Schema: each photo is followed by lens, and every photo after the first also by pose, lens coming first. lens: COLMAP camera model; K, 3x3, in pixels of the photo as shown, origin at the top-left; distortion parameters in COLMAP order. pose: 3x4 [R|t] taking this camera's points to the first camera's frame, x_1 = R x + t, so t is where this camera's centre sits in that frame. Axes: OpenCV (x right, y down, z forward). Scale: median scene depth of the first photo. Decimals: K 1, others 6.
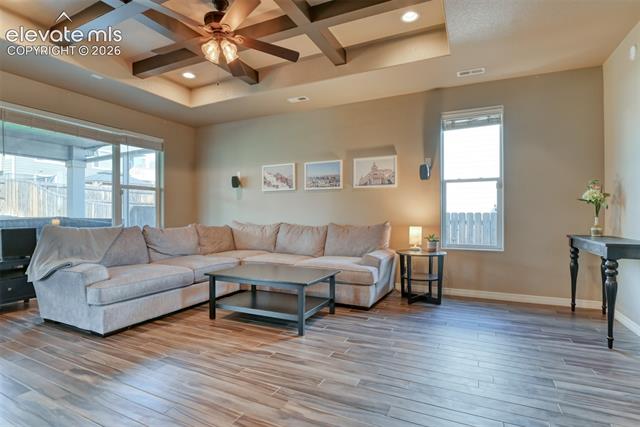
lens RADIAL K [[320.5, 0, 321.7], [0, 320.5, 215.1], [0, 0, 1]] dist [-0.026954, 0.000162]
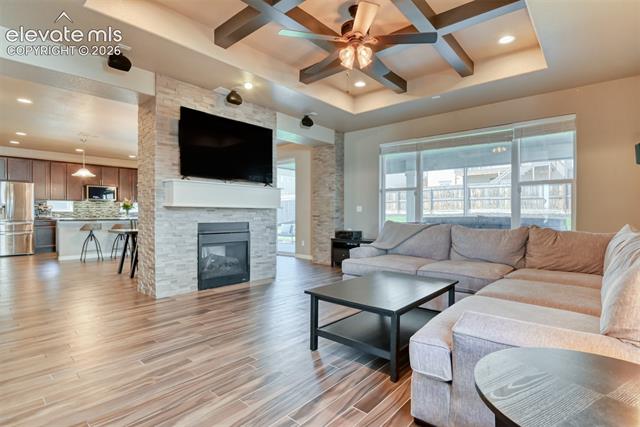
lens RADIAL K [[320.5, 0, 321.6], [0, 320.5, 214.6], [0, 0, 1]] dist [-0.026954, 0.000162]
pose [[-0.263253, 0.004694, -0.964715, 0.474106], [-0.003772, 0.999976, 0.005895, -0.002342], [0.964719, 0.005191, -0.263229, 0.763521]]
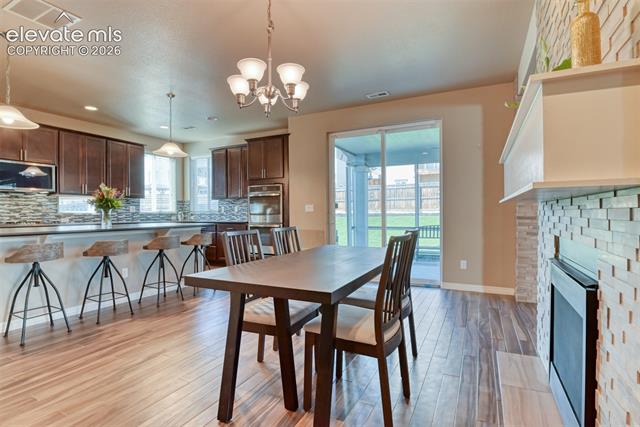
lens RADIAL K [[320.5, 0, 319.8], [0, 320.5, 214.7], [0, 0, 1]] dist [-0.026954, 0.000162]
pose [[-0.016207, 0.006897, -0.999845, -0.133603], [0.003347, 0.999971, 0.006844, -0.002075], [0.999863, -0.003235, -0.016230, -0.183939]]
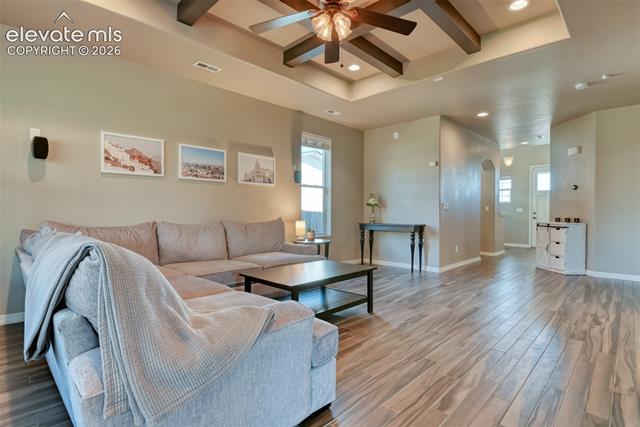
lens RADIAL K [[320.5, 0, 322.6], [0, 320.5, 213.8], [0, 0, 1]] dist [-0.026954, 0.000162]
pose [[0.317351, -0.003353, 0.948302, -0.762099], [-0.003338, 0.999984, 0.004652, 0.002204], [-0.948302, -0.004642, 0.317335, 0.482115]]
